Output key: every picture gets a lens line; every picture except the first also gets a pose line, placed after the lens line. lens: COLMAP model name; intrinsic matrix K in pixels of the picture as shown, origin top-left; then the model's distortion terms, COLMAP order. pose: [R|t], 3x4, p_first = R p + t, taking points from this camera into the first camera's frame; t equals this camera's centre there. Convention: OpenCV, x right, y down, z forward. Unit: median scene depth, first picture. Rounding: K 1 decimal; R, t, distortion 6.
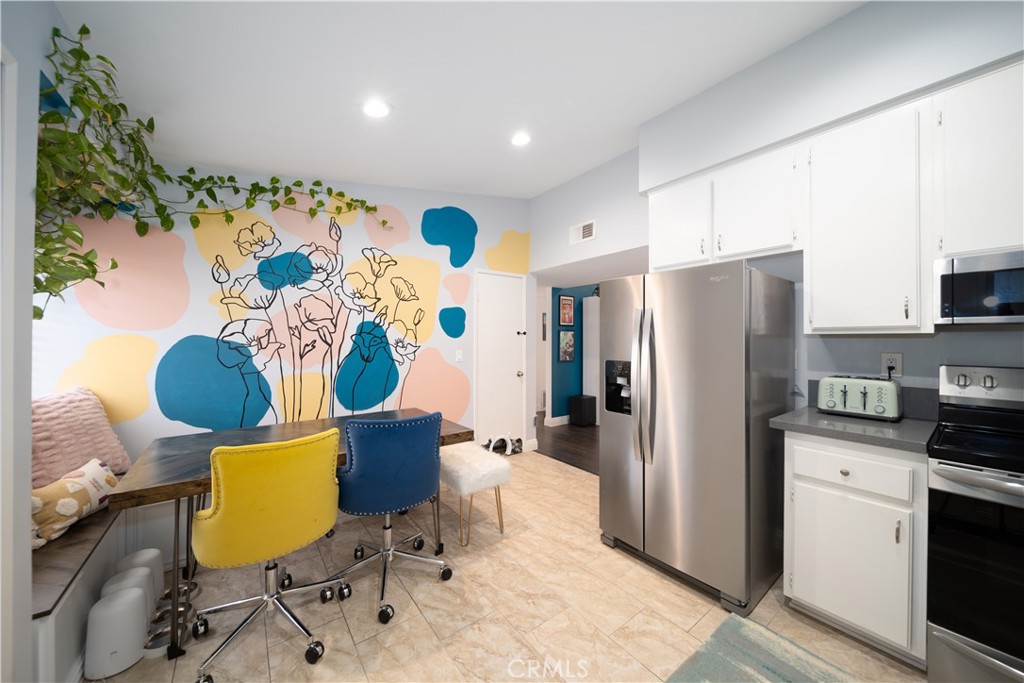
lens RADIAL K [[359.0, 0, 512.0], [0, 359.0, 341.5], [0, 0, 1]] dist [0.000045, -0.000160]
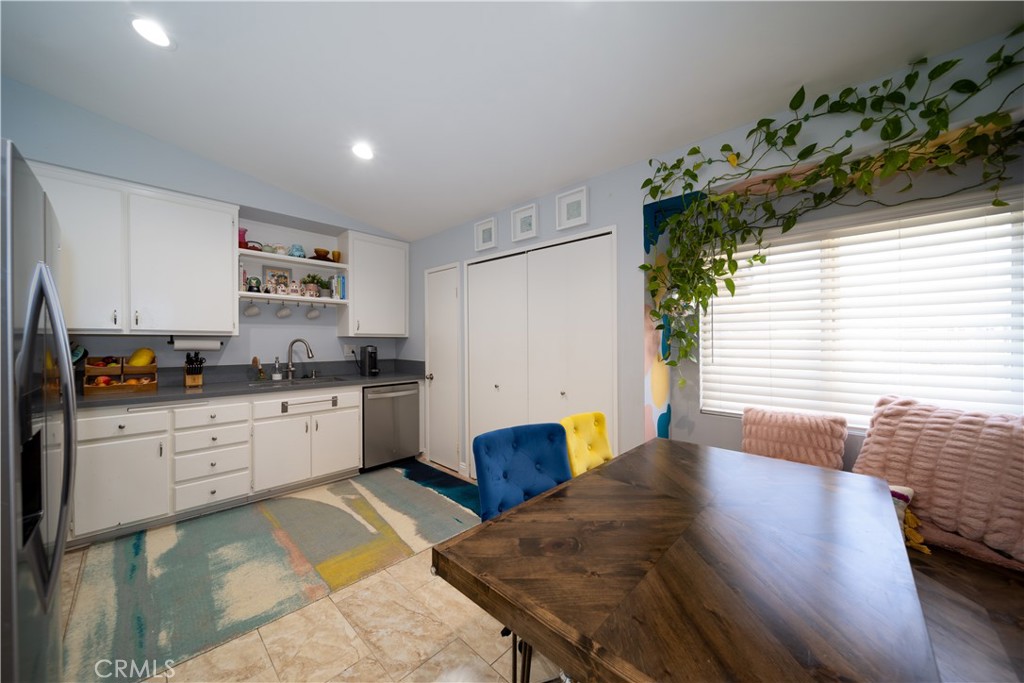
lens RADIAL K [[359.0, 0, 512.0], [0, 359.0, 341.5], [0, 0, 1]] dist [0.000045, -0.000160]
pose [[-0.987257, -0.004461, -0.159069, -0.177281], [-0.006238, 0.999924, 0.010668, -0.009844], [0.159009, 0.011524, -0.987210, 1.944754]]
